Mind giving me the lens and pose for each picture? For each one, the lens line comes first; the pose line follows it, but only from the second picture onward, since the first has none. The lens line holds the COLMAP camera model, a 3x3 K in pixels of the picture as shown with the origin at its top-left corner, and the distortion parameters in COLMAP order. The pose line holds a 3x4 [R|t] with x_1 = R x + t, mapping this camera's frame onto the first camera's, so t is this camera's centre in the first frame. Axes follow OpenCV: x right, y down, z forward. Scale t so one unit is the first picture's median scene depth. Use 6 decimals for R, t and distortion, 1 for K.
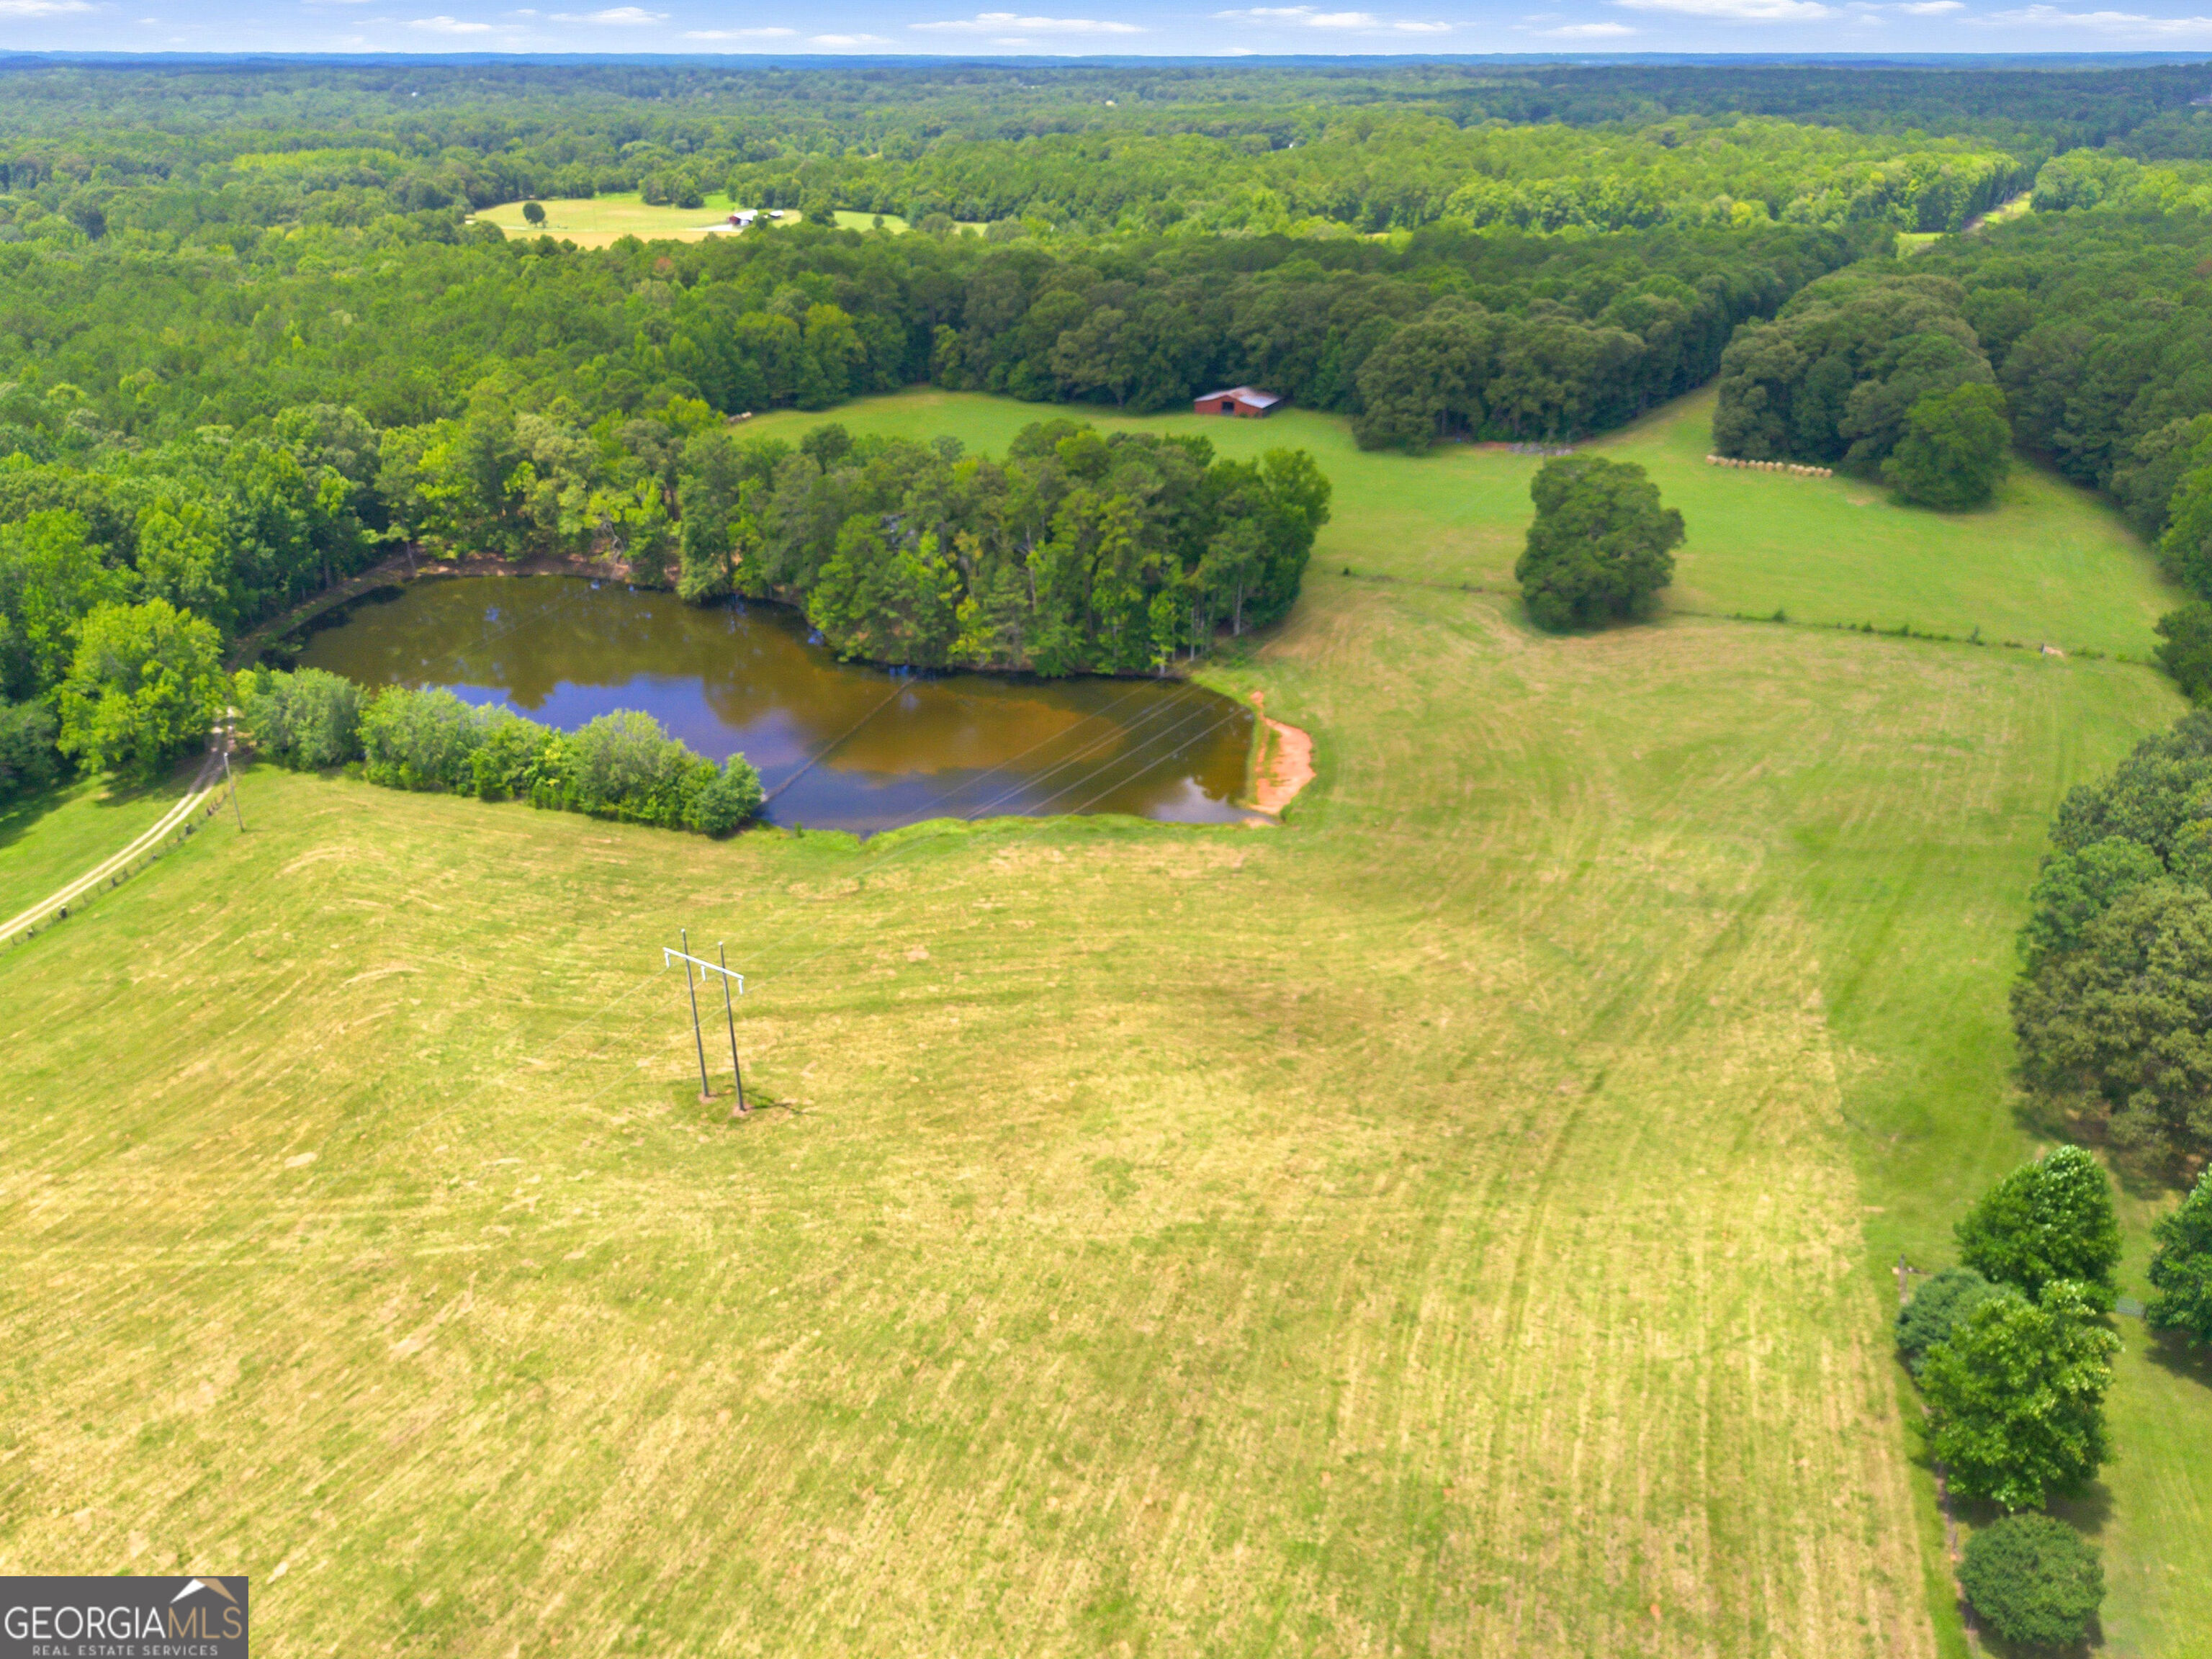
lens RADIAL K [[1614.3, 0, 1110.6], [0, 1614.3, 830.5], [0, 0, 1]] dist [0.053020, -0.039807]
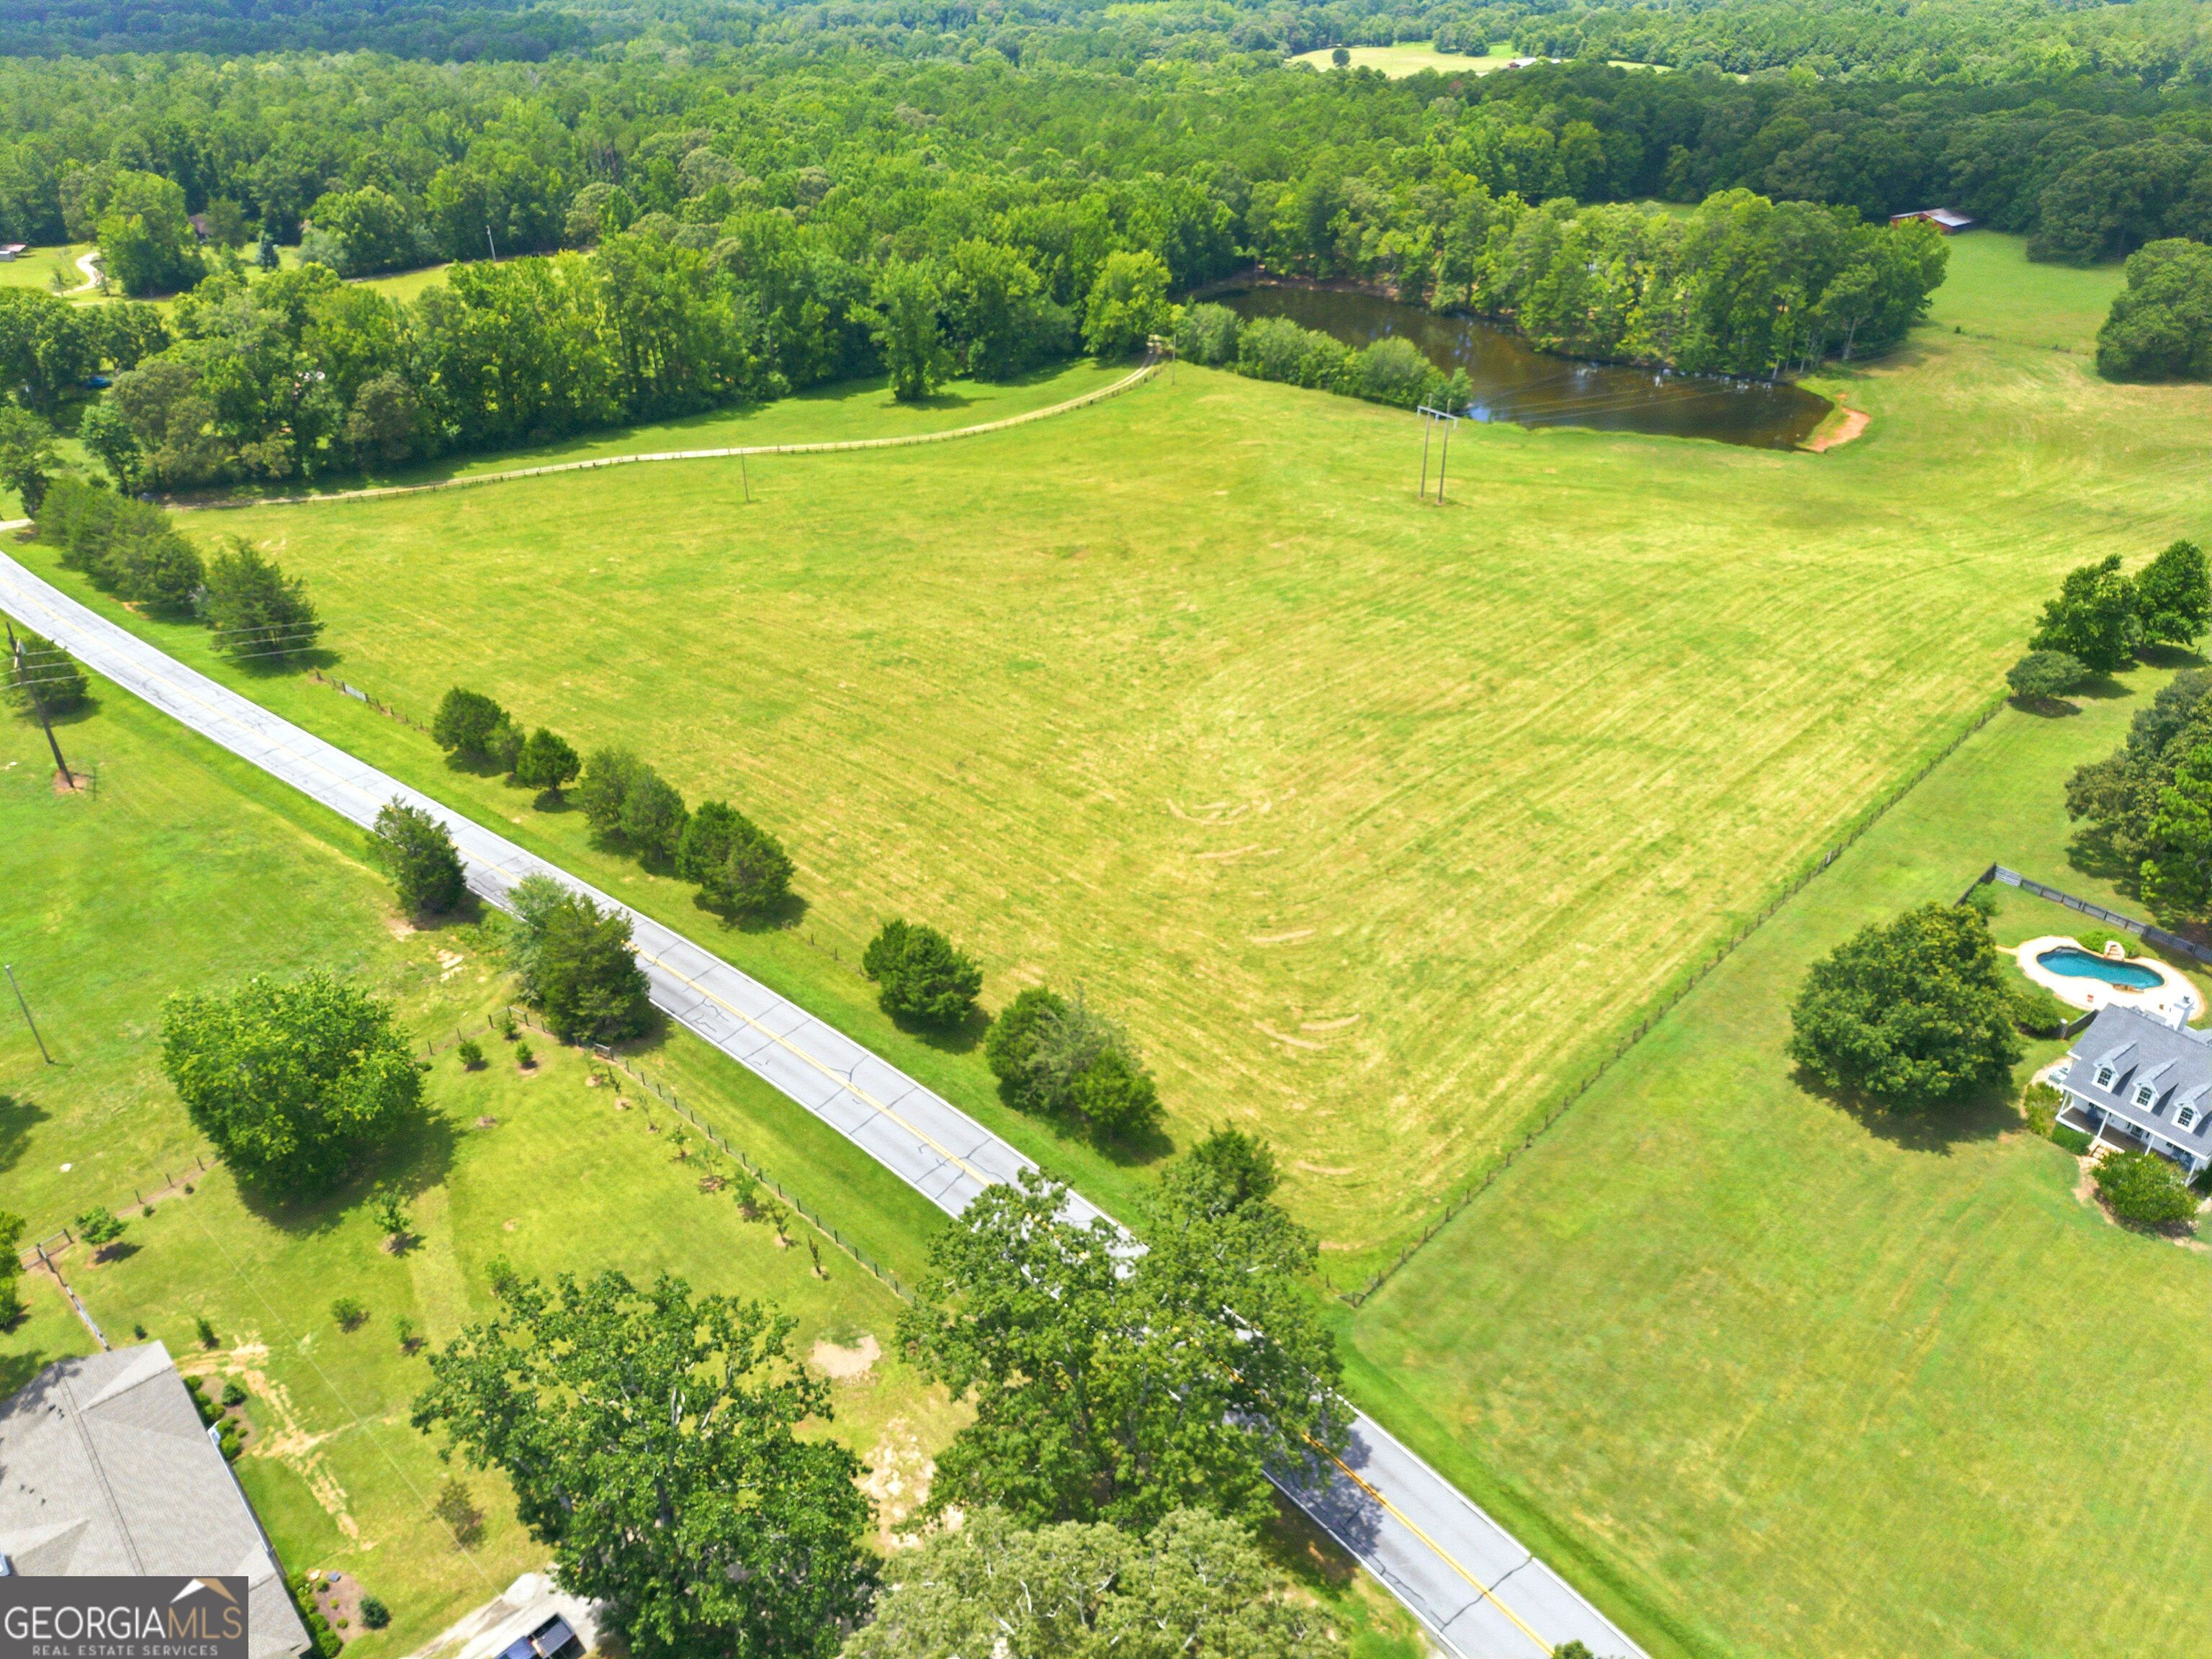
lens RADIAL K [[1614.3, 0, 1104.3], [0, 1614.3, 829.0], [0, 0, 1]] dist [0.053020, -0.039807]
pose [[0.907041, 0.204503, -0.368043, 0.089679], [-0.179309, 0.978511, 0.101804, 0.202808], [0.380953, -0.026347, 0.924219, -0.426030]]
